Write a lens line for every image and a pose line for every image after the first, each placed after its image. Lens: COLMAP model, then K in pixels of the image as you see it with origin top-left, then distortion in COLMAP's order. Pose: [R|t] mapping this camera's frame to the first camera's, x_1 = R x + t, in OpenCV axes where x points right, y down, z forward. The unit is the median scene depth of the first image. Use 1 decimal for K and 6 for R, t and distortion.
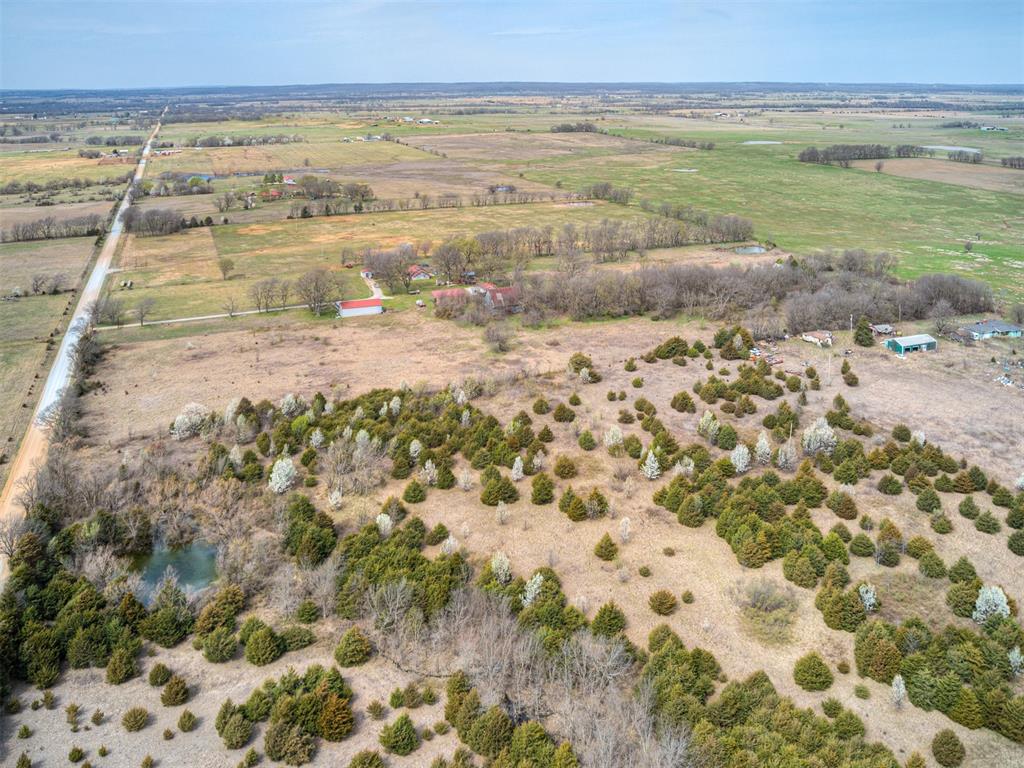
lens RADIAL K [[866.2, 0, 515.1], [0, 866.2, 385.8], [0, 0, 1]] dist [-0.044899, -0.005942]
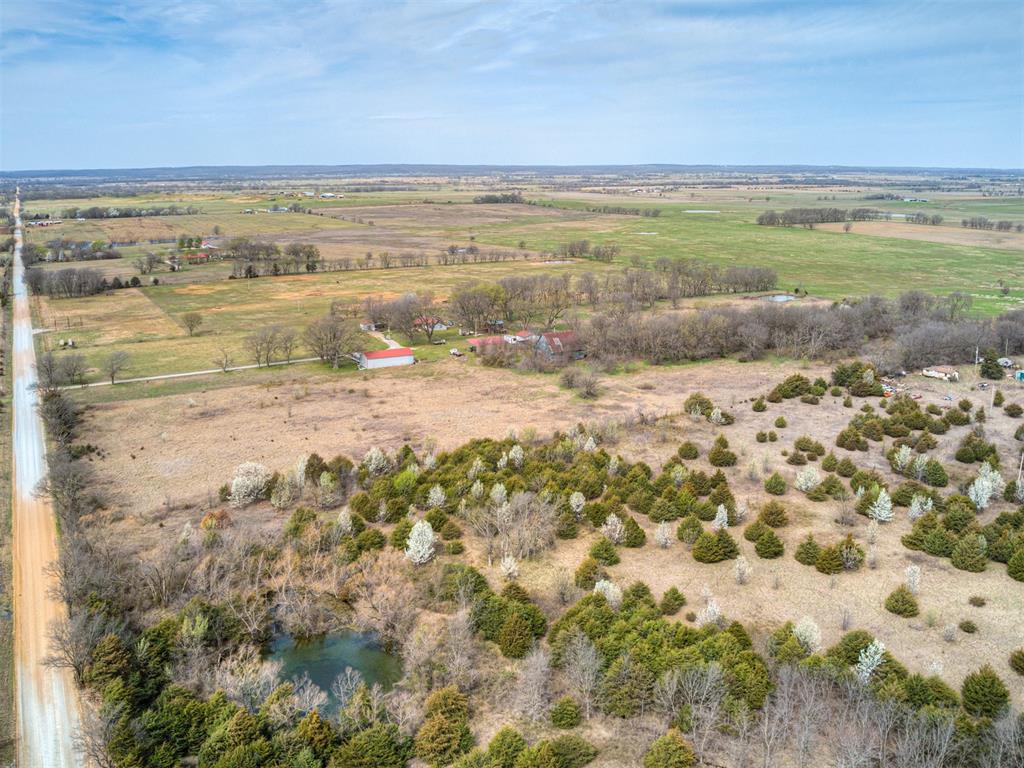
lens RADIAL K [[866.2, 0, 510.6], [0, 866.2, 386.5], [0, 0, 1]] dist [-0.044899, -0.005942]
pose [[0.987431, -0.014853, 0.157353, -0.200561], [0.030635, 0.994680, -0.098356, 0.028422], [-0.155055, 0.101941, 0.982632, 0.131653]]
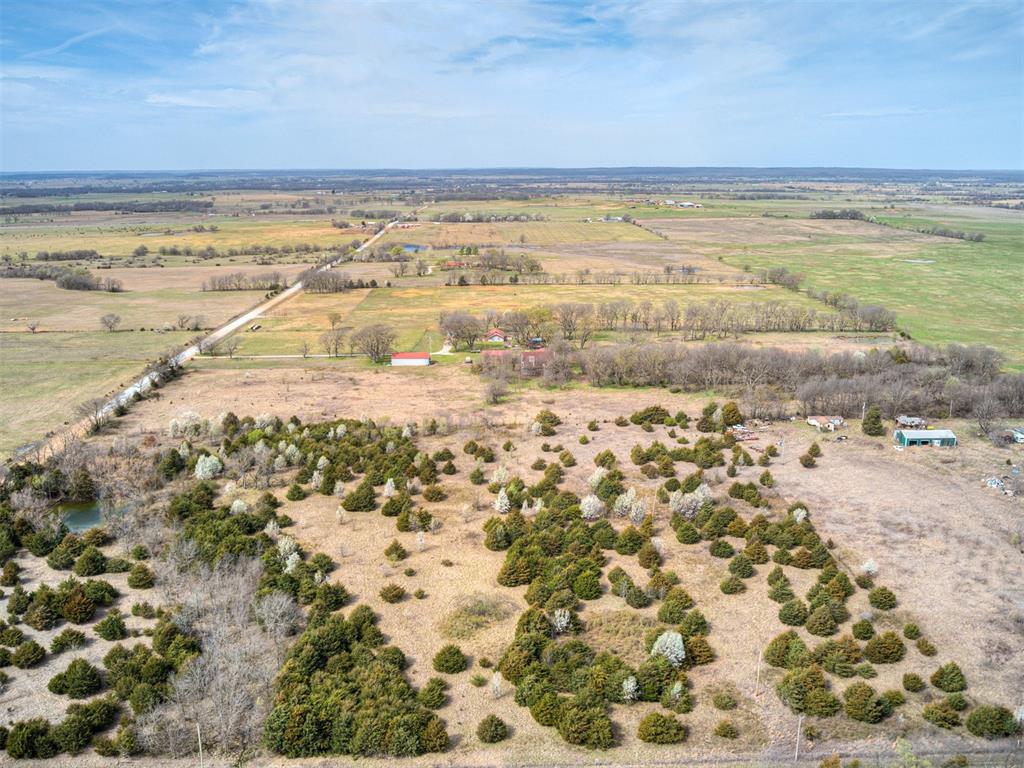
lens RADIAL K [[866.2, 0, 515.0], [0, 866.2, 421.0], [0, 0, 1]] dist [-0.044899, -0.005942]
pose [[0.945682, 0.094794, -0.310966, 0.316778], [-0.110612, 0.993296, -0.033589, 0.015184], [0.305697, 0.066161, 0.949827, -0.052954]]
